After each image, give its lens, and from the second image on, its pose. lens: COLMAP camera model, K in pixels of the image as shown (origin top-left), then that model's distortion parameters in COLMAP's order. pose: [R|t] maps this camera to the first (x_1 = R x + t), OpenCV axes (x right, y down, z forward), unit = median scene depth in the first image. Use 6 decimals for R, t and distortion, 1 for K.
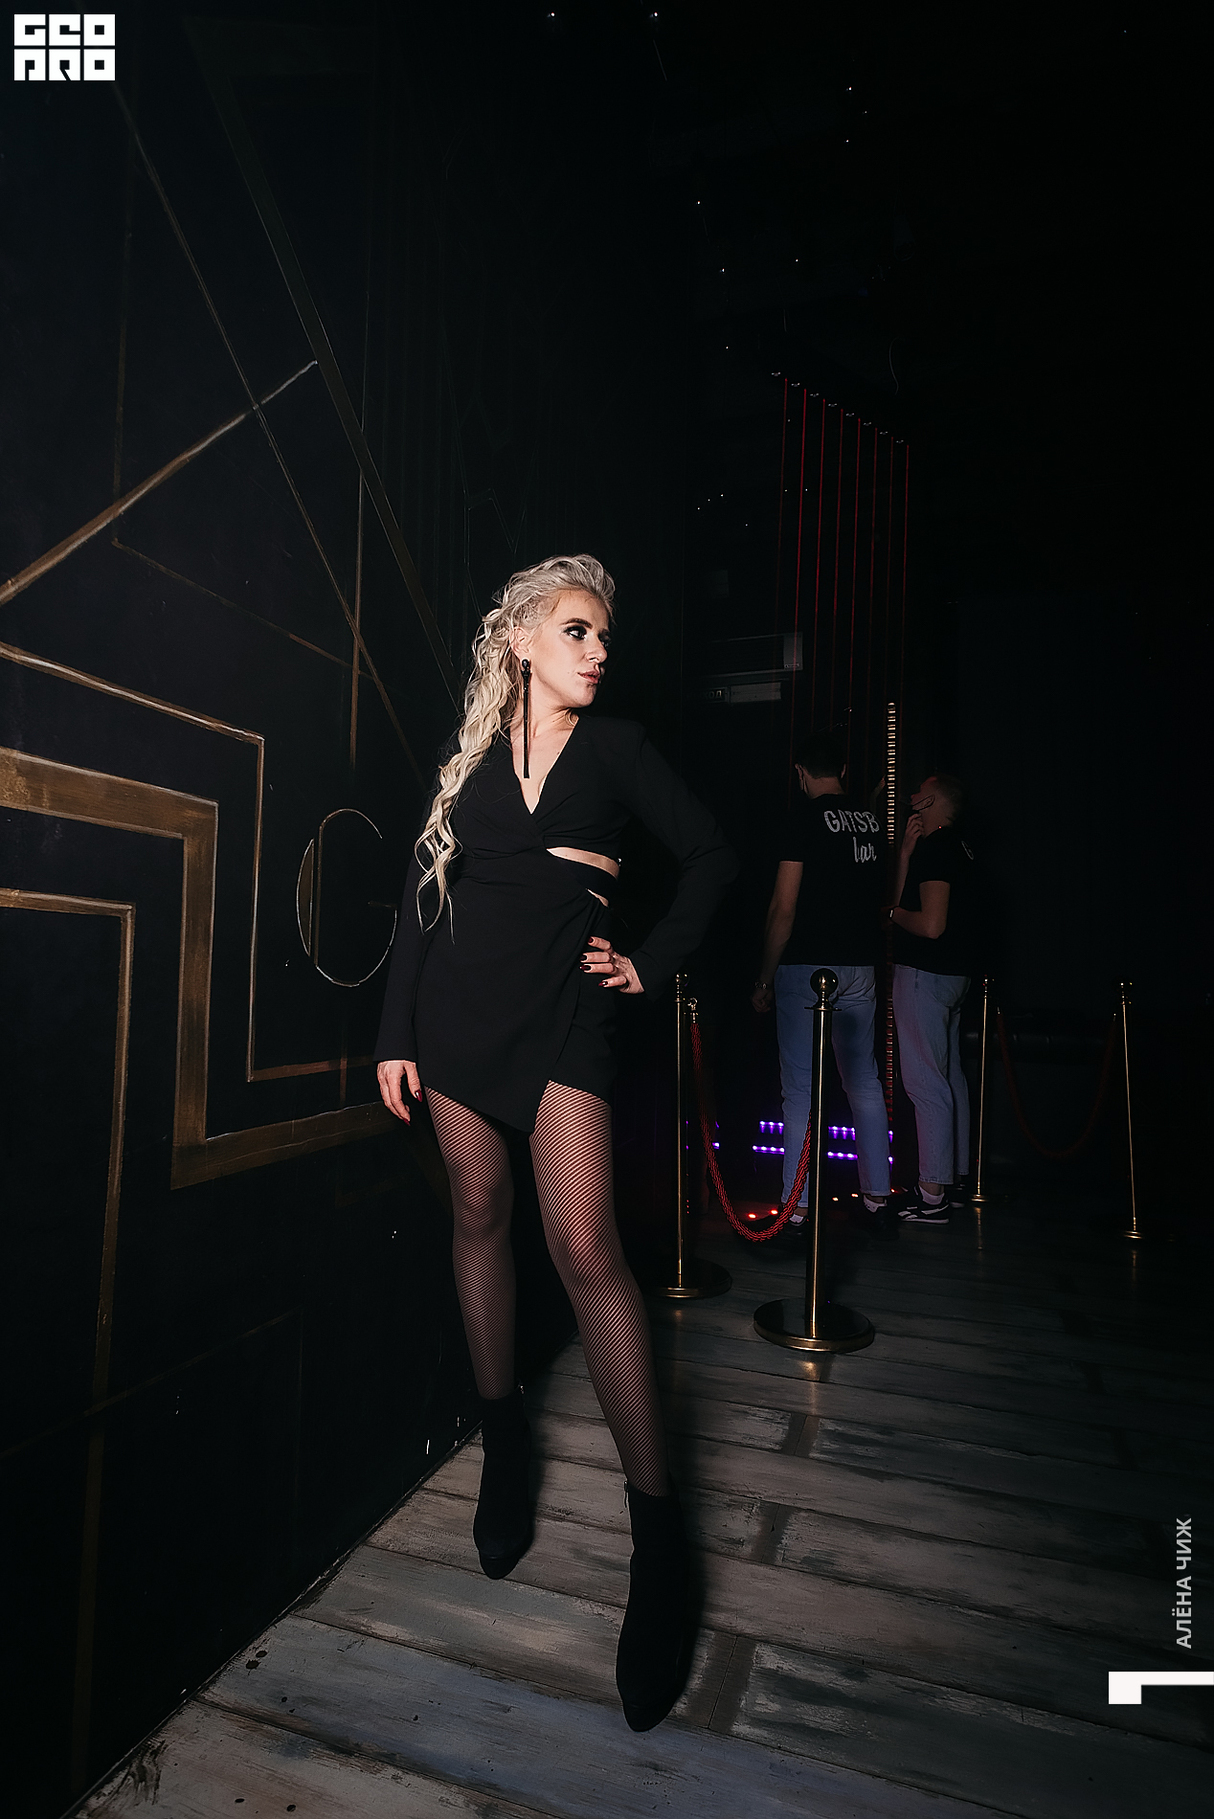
lens RADIAL K [[1002.8, 0, 601.5], [0, 1002.8, 916.9], [0, 0, 1]] dist [0.012051, -0.006241]
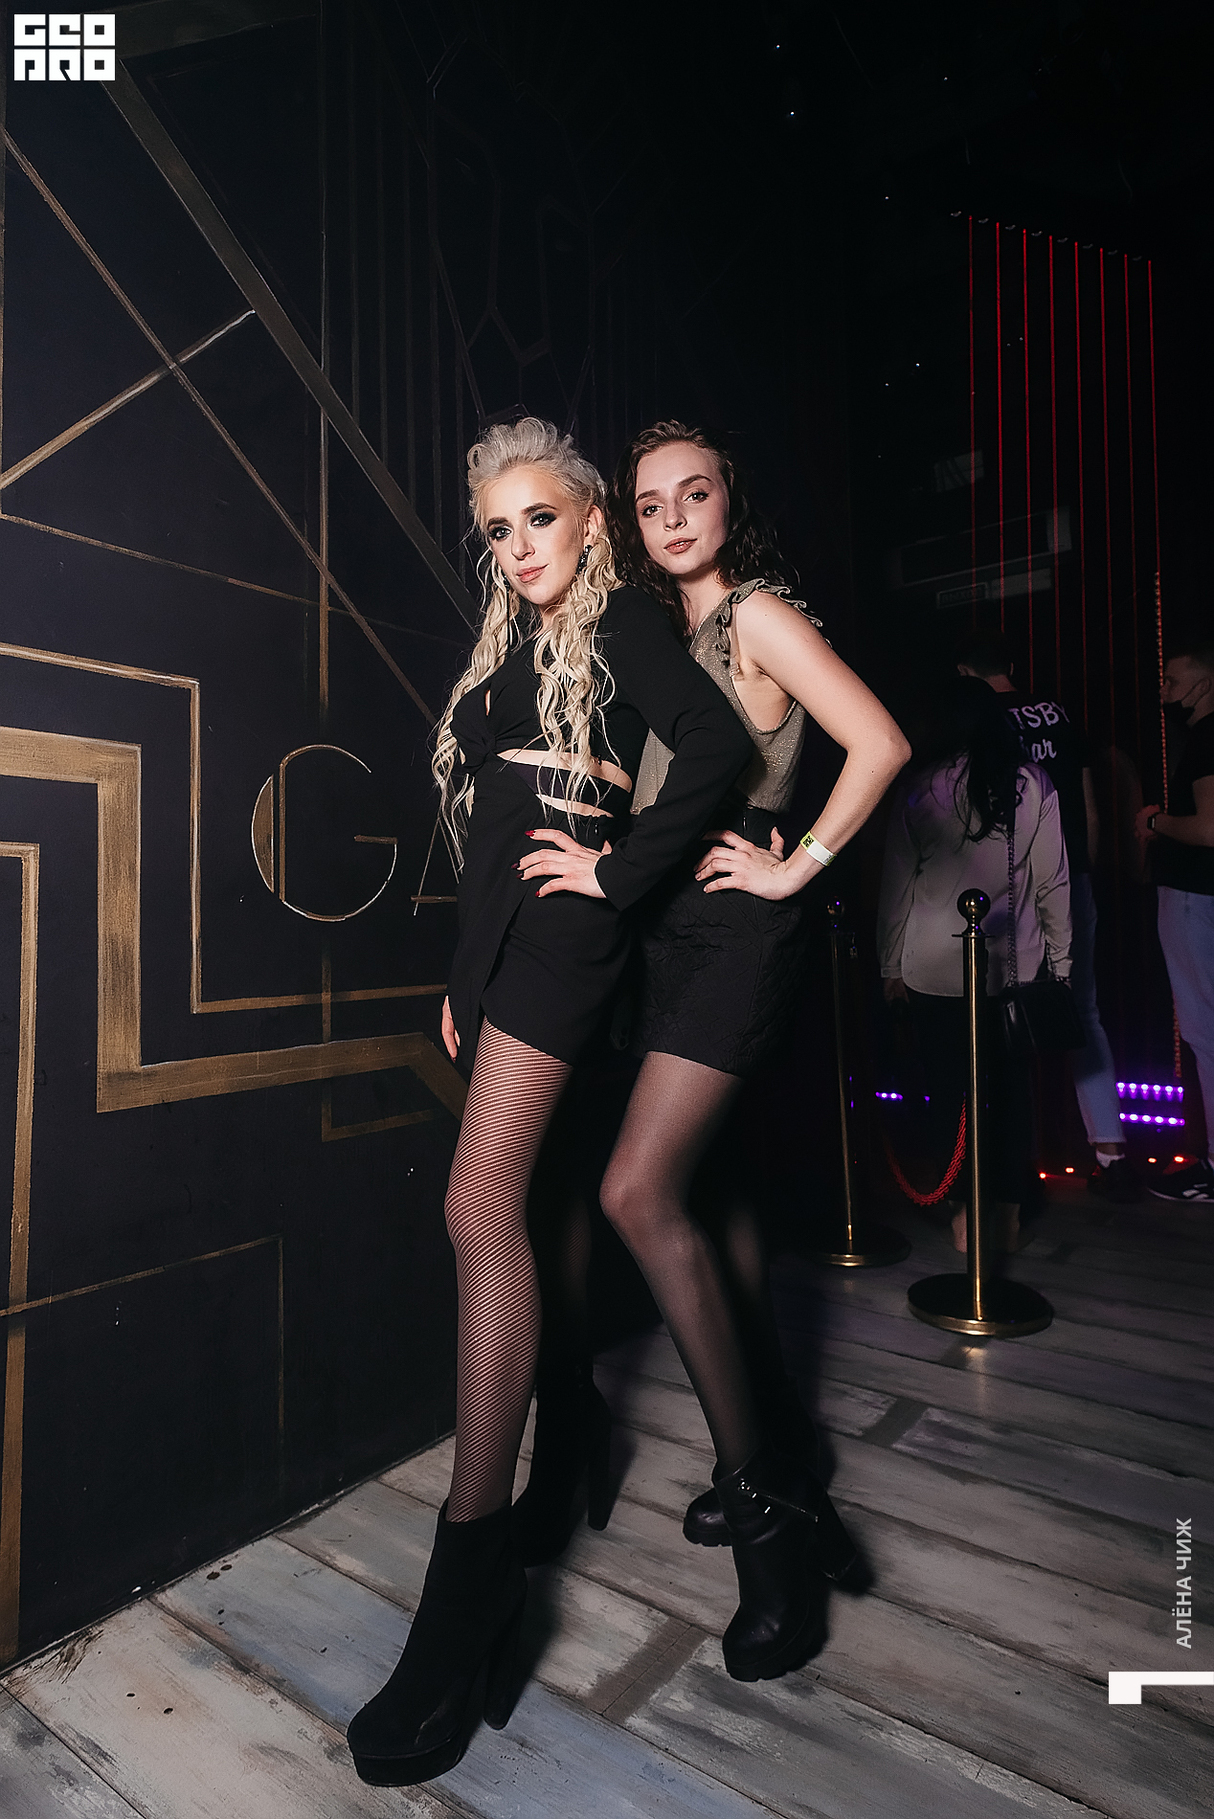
lens RADIAL K [[1062.1, 0, 632.5], [0, 1062.1, 867.6], [0, 0, 1]] dist [0.005285, -0.001359]
pose [[0.952275, -0.055203, -0.300208, 0.387325], [0.054809, 0.998449, -0.009739, 0.045904], [0.300280, -0.007180, 0.953824, 0.083435]]
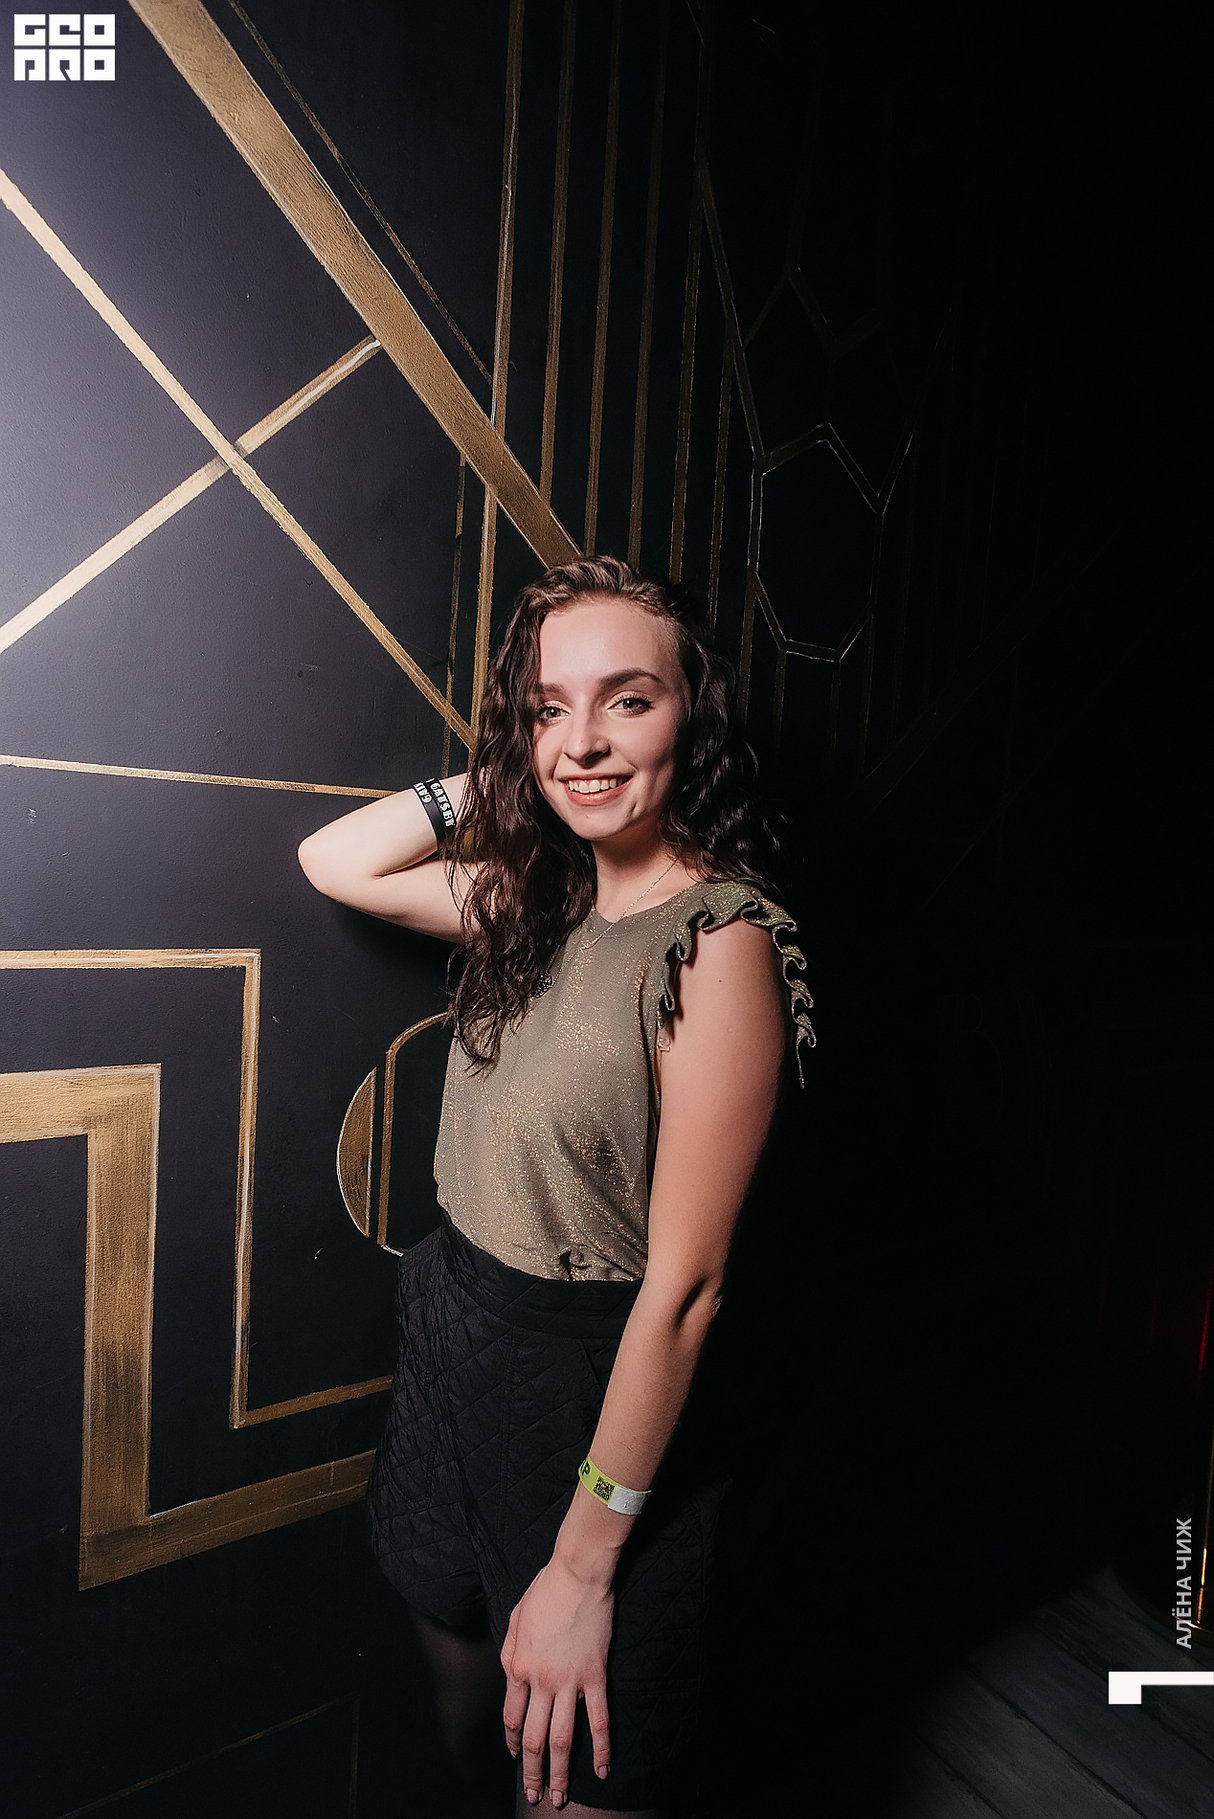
lens RADIAL K [[1002.8, 0, 607.7], [0, 1002.8, 913.6], [0, 0, 1]] dist [0.012051, -0.006241]
pose [[0.800137, 0.076223, -0.594955, 0.250539], [-0.014955, 0.994120, 0.107250, -0.268157], [0.599631, -0.076917, 0.796572, 0.565825]]
